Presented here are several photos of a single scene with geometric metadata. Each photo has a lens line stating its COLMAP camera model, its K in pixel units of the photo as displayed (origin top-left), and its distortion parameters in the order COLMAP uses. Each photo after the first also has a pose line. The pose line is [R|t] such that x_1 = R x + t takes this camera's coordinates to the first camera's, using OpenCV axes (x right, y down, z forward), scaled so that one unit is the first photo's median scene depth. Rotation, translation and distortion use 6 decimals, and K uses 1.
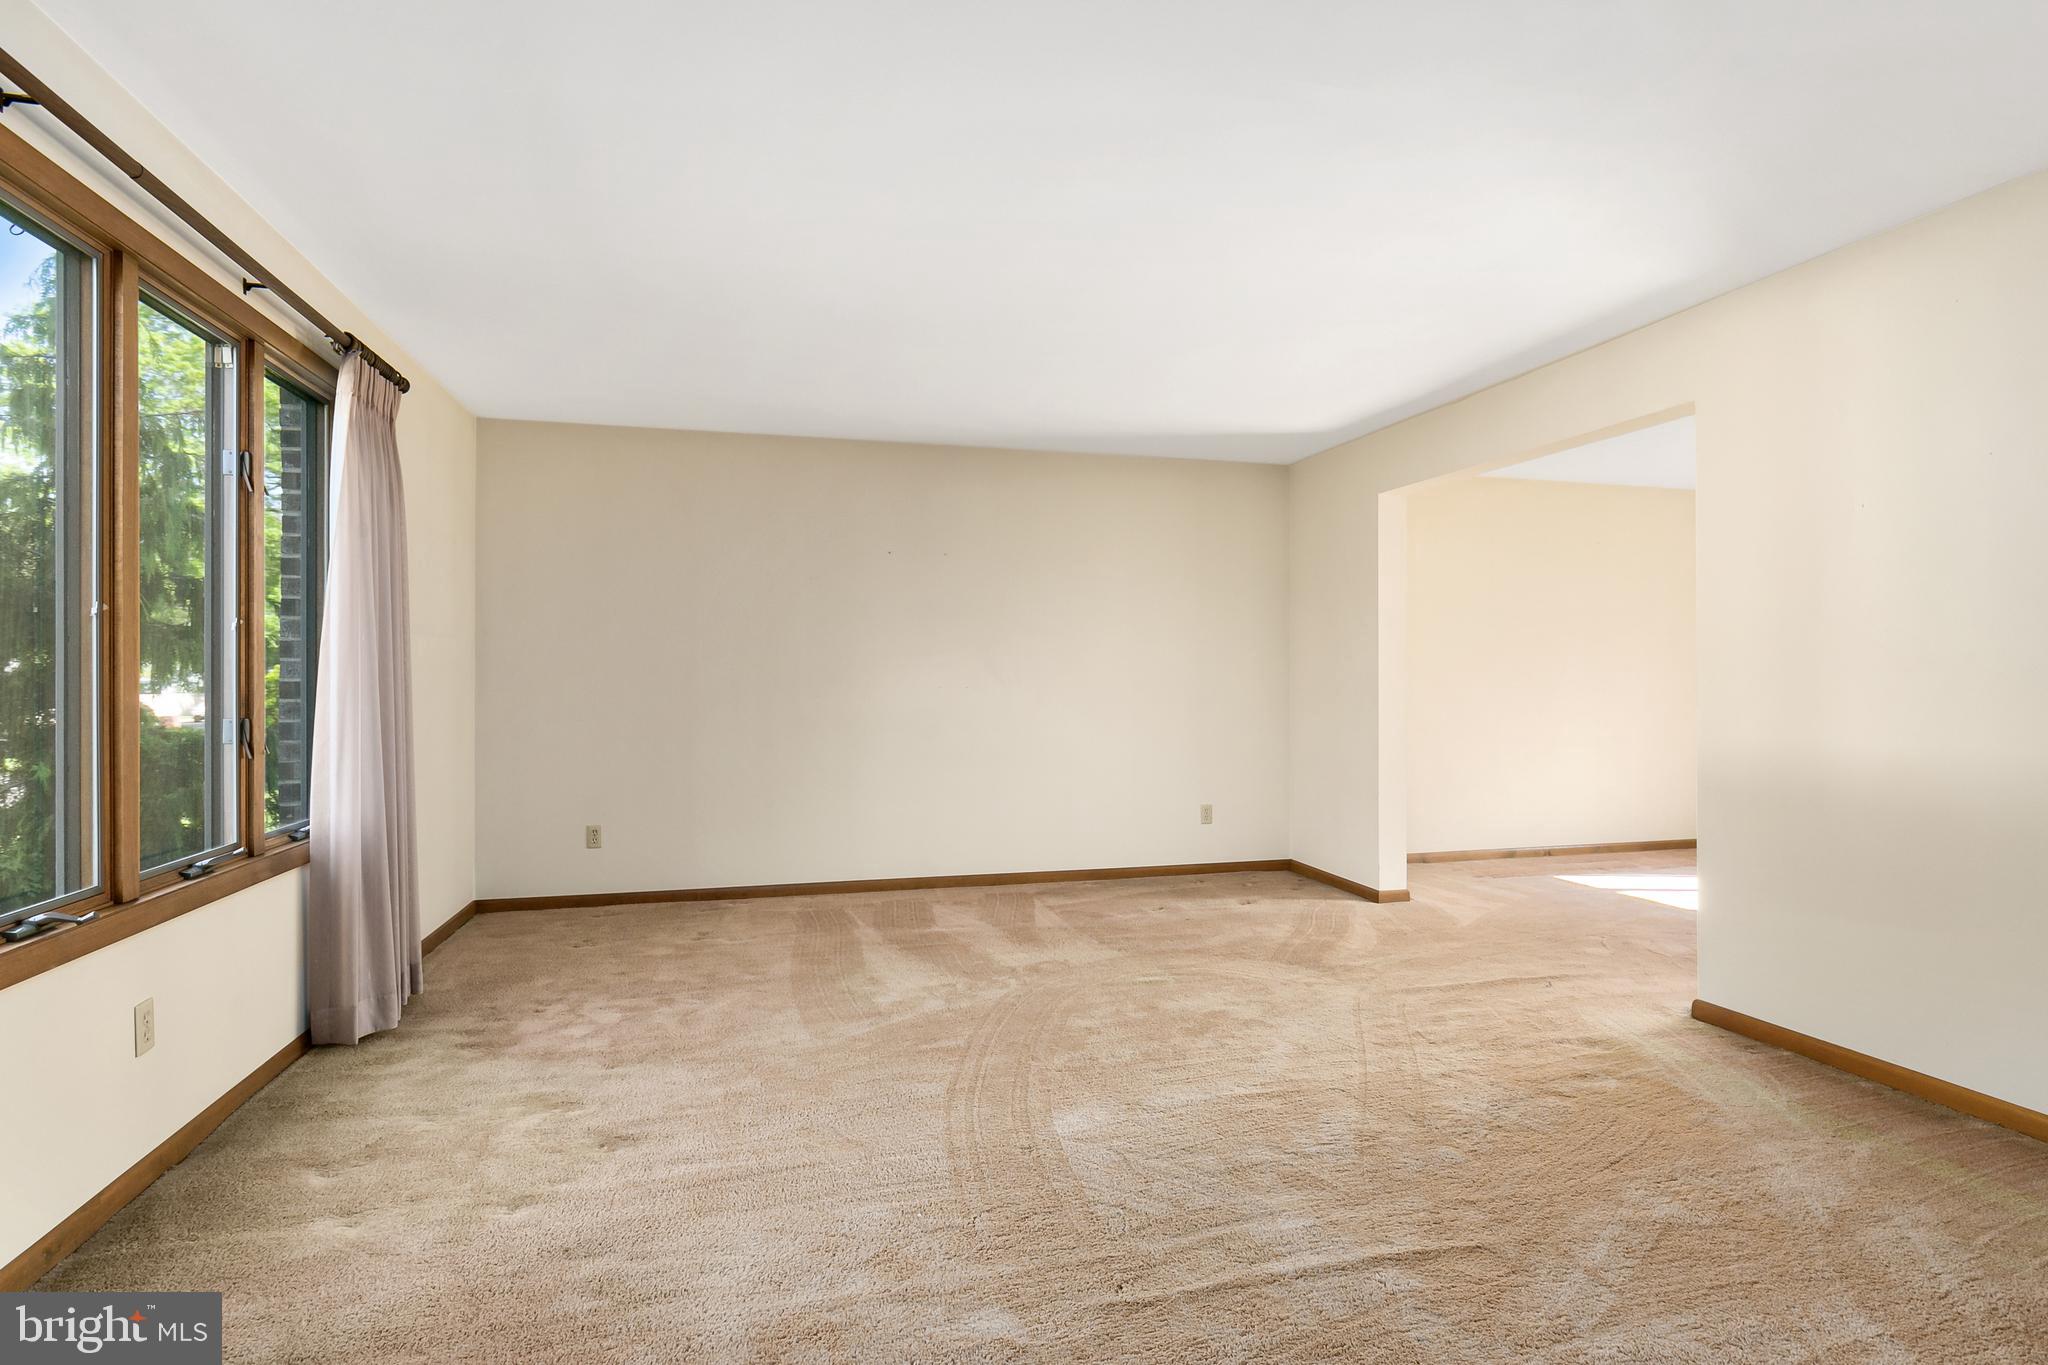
lens RADIAL K [[1017.6, 0, 1026.6], [0, 1017.6, 679.0], [0, 0, 1]] dist [0.000412, -0.000602]
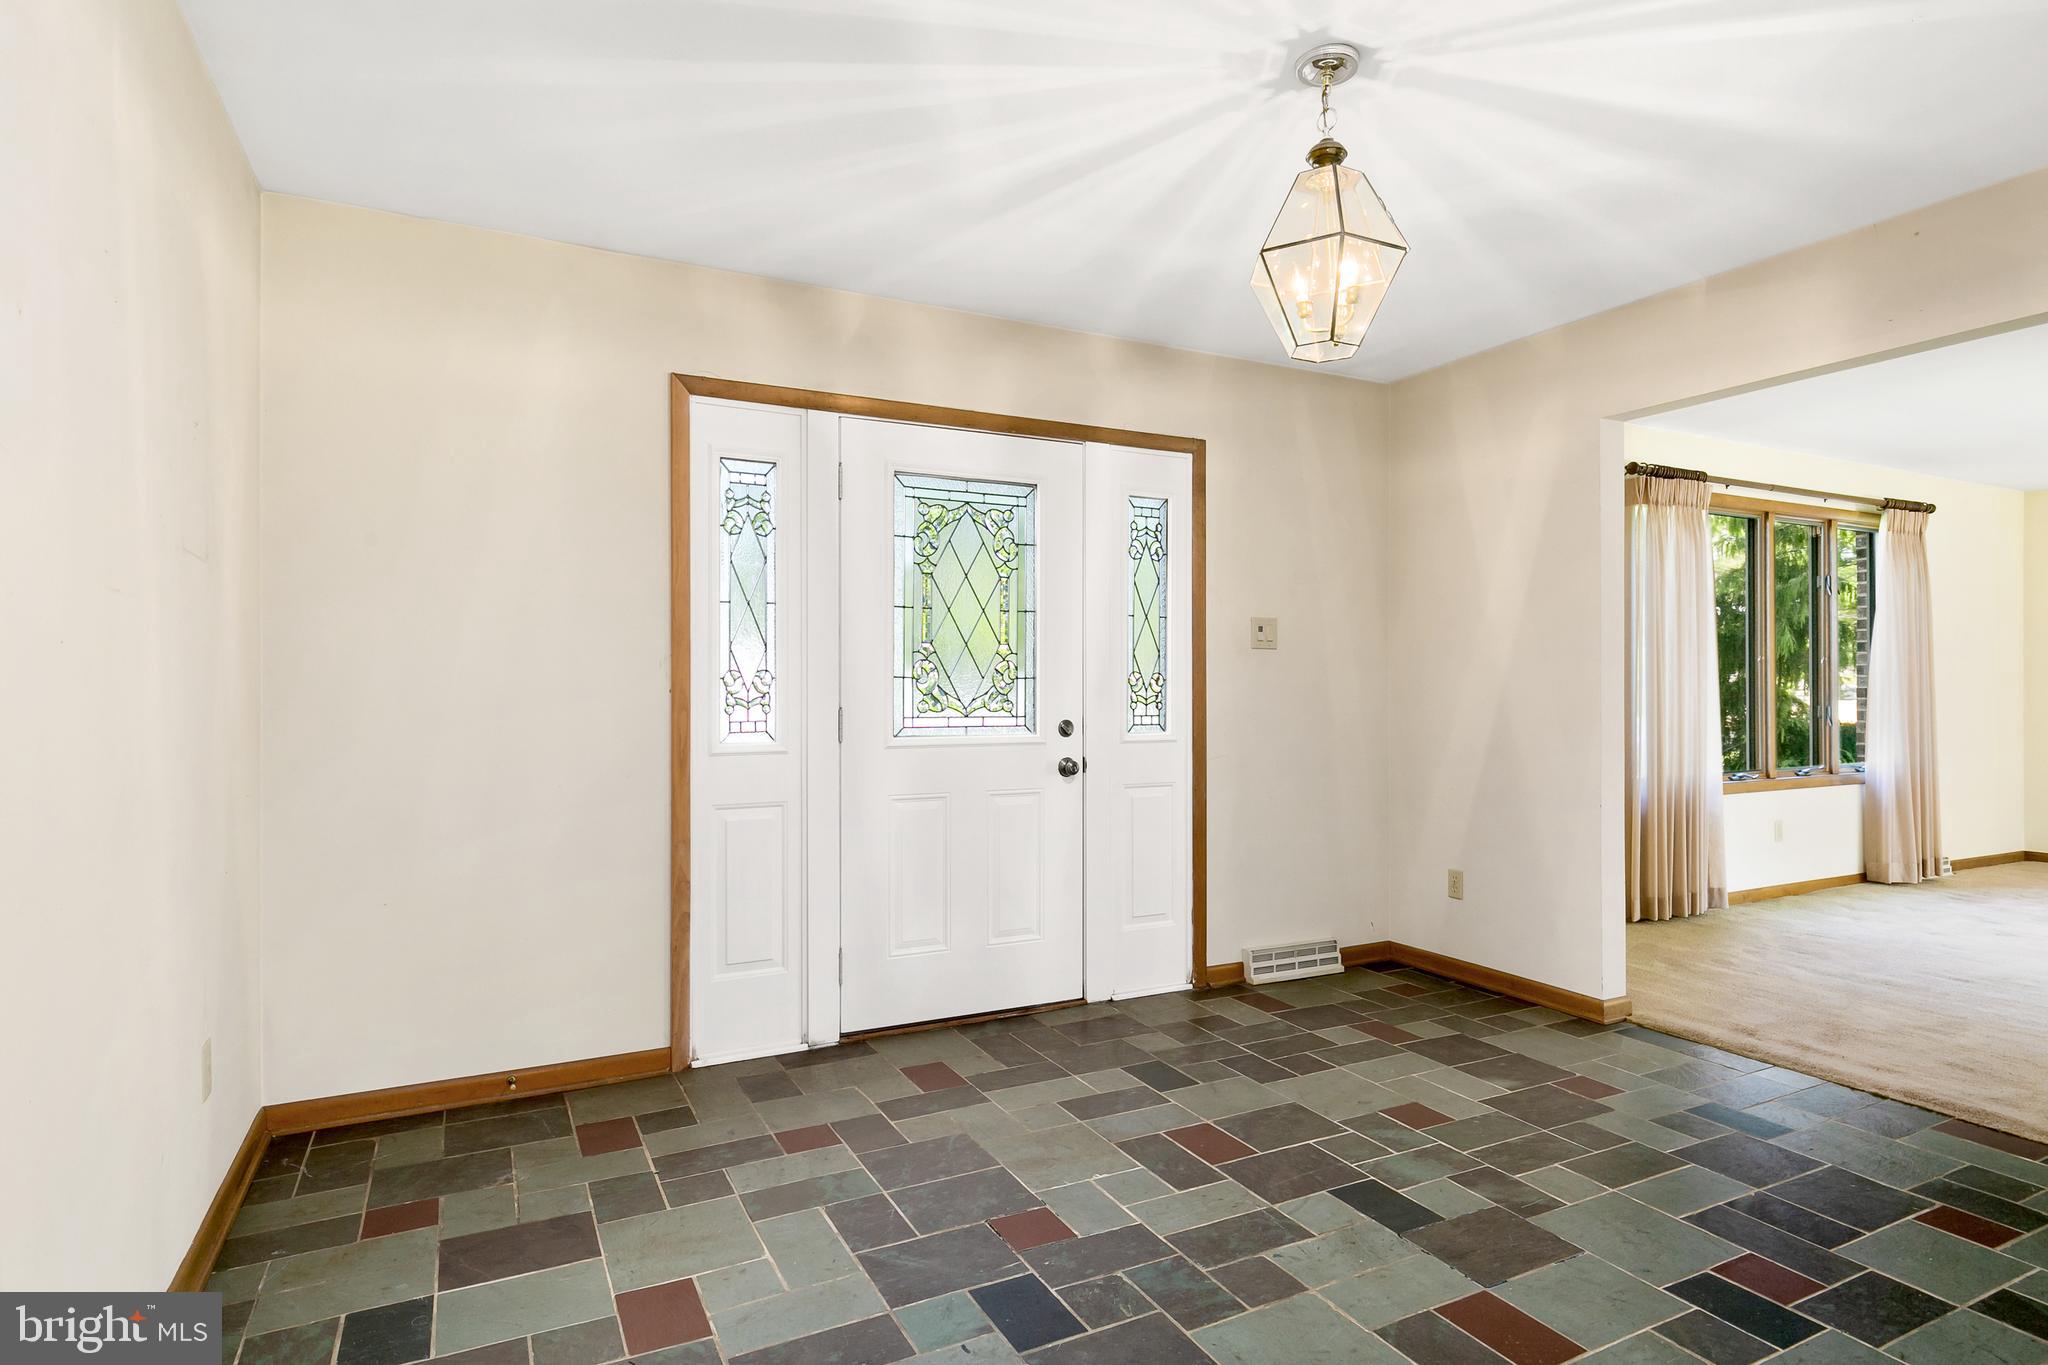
lens RADIAL K [[1097.5, 0, 1024.0], [0, 1097.5, 682.5], [0, 0, 1]] dist [0.001124, -0.000714]
pose [[0.214127, -0.006838, -0.976782, 0.942844], [0.003531, 0.999974, -0.006226, -0.001399], [0.976800, -0.002116, 0.214145, -0.951442]]
